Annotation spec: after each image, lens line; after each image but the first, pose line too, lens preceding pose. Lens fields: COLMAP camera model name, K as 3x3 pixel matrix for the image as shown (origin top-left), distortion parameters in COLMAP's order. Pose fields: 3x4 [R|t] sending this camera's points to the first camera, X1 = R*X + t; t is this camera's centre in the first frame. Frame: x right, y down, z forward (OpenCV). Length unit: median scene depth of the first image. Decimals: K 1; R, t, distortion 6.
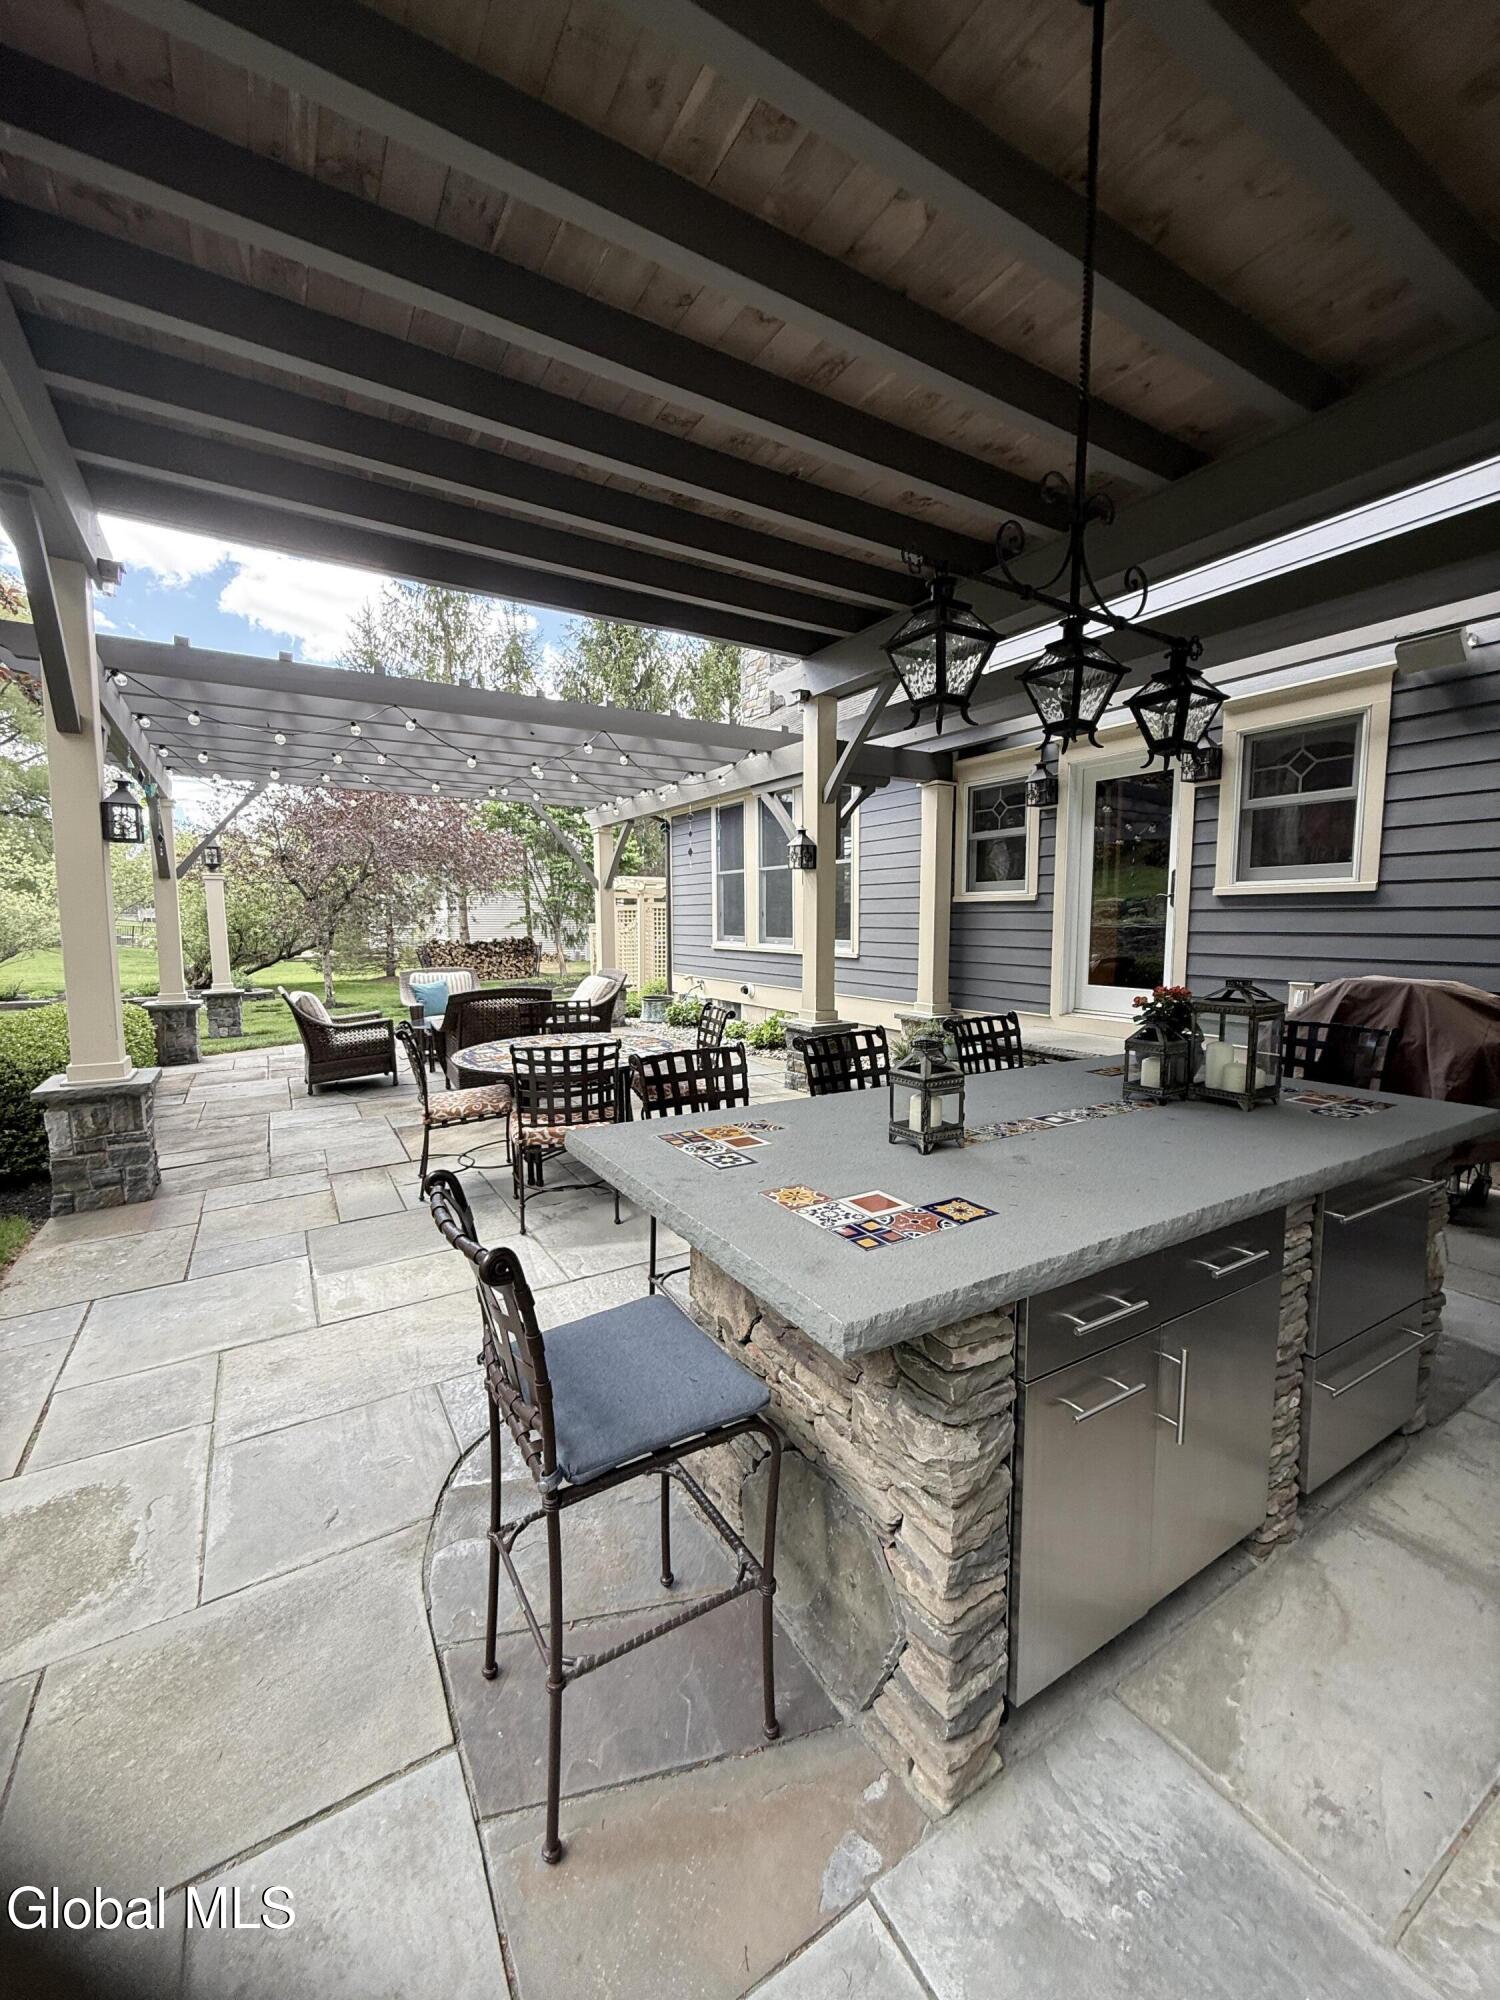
lens RADIAL K [[793.3, 0, 746.2], [0, 793.3, 995.0], [0, 0, 1]] dist [-0.000478, -0.000370]
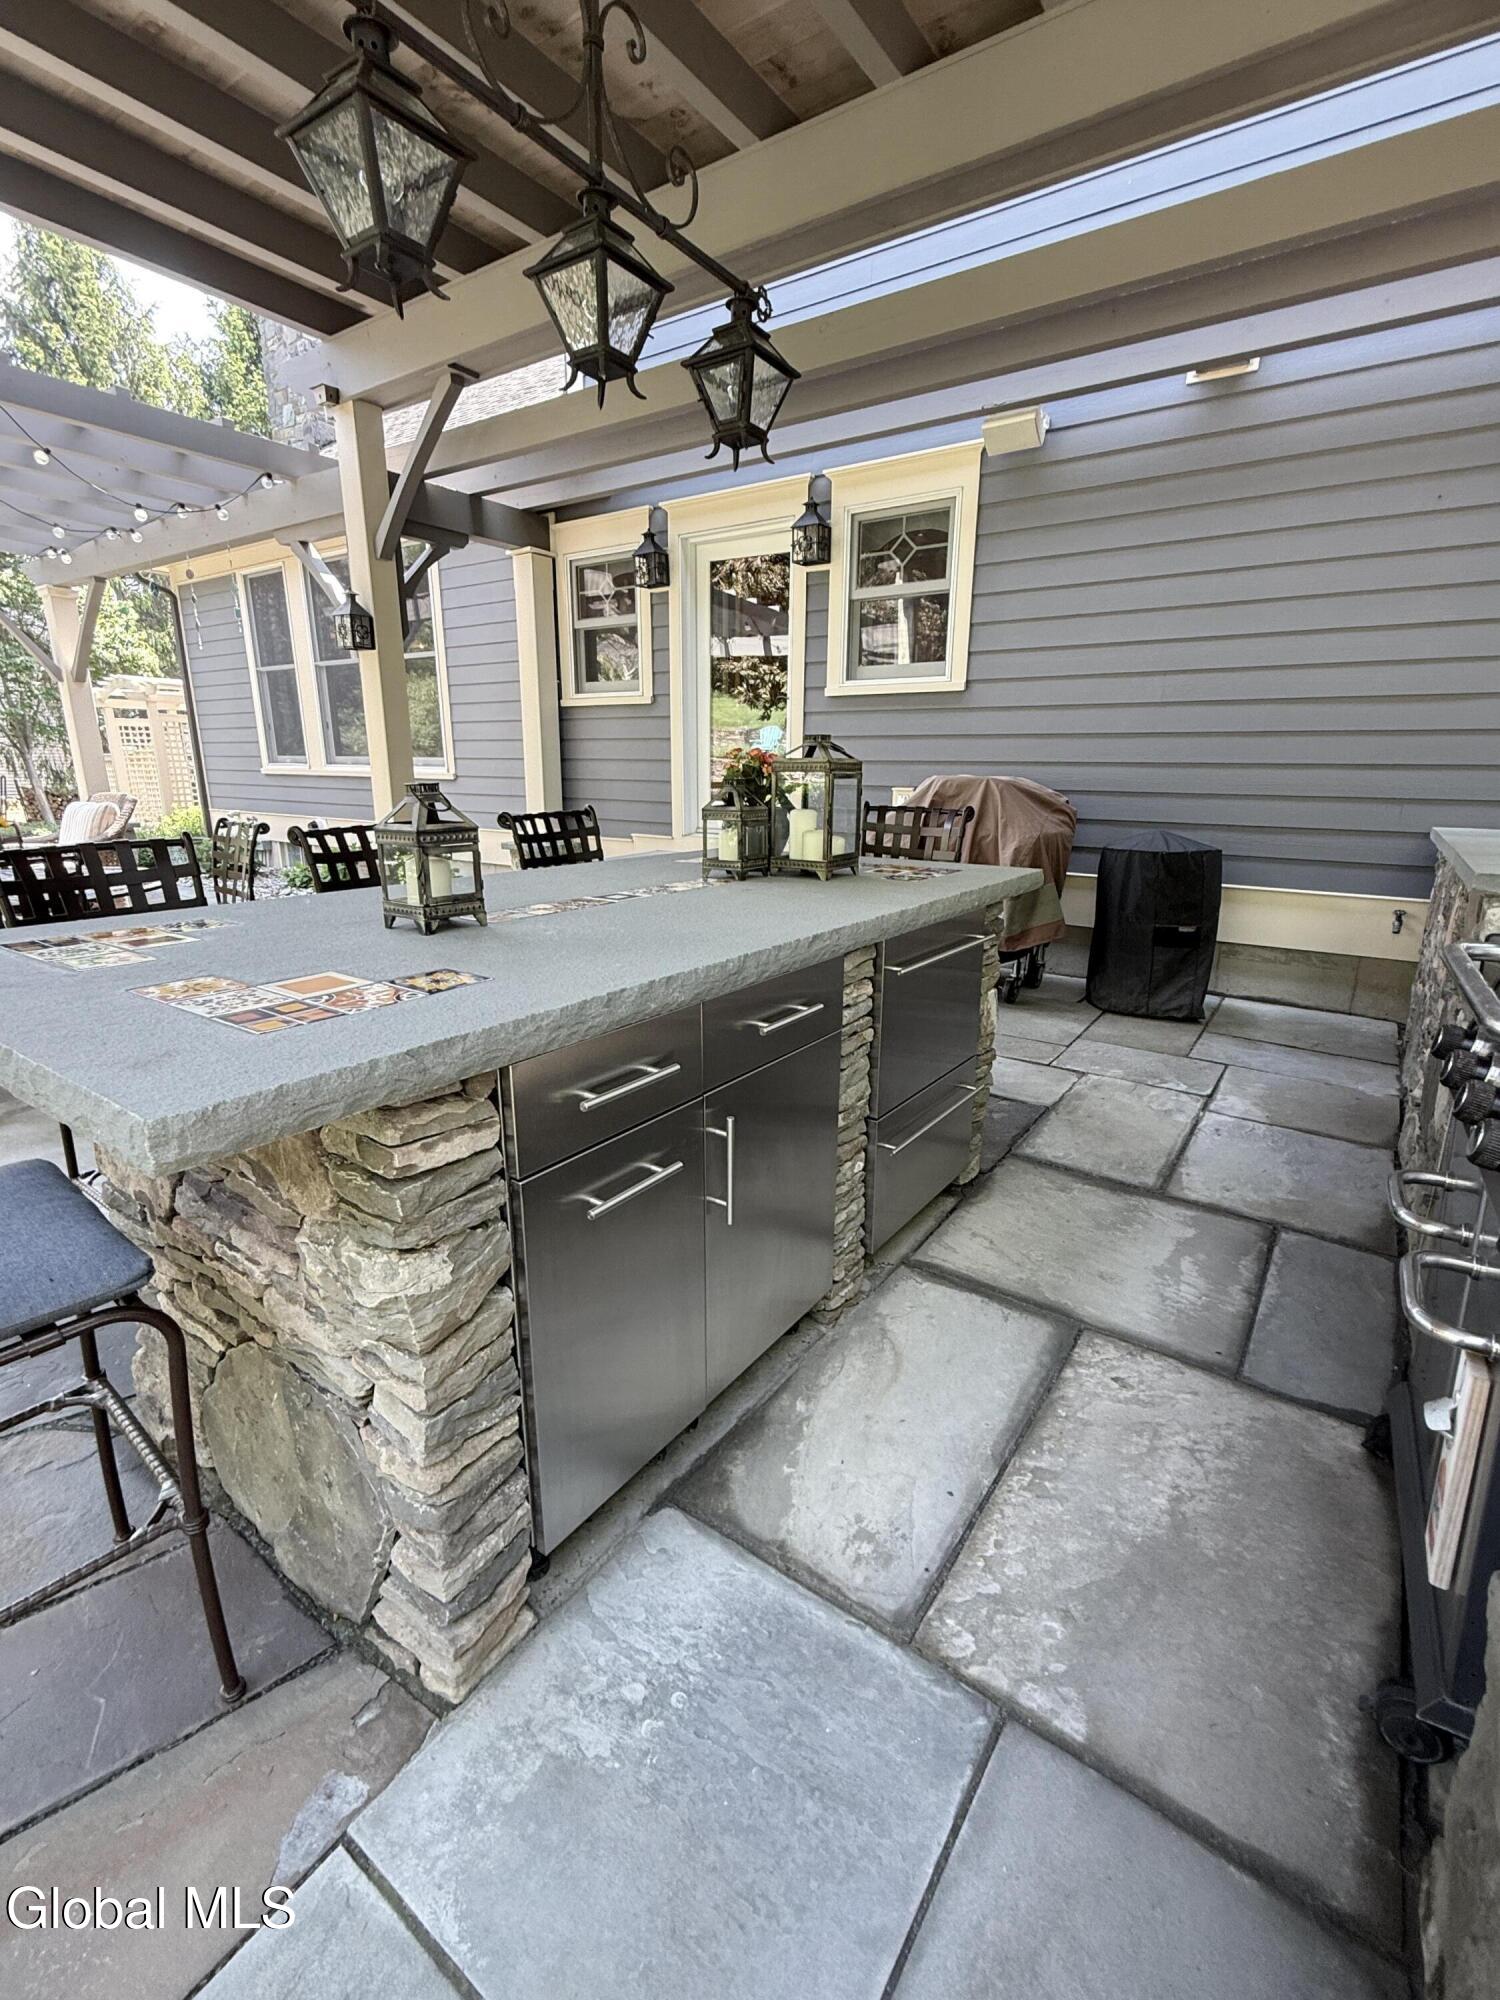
lens RADIAL K [[880.2, 0, 748.9], [0, 880.2, 1000.8], [0, 0, 1]] dist [-0.002050, -0.000084]
pose [[0.913699, -0.095578, 0.394993, 0.184761], [0.027903, 0.984411, 0.173656, 0.139388], [-0.405433, -0.147648, 0.902122, 0.135780]]
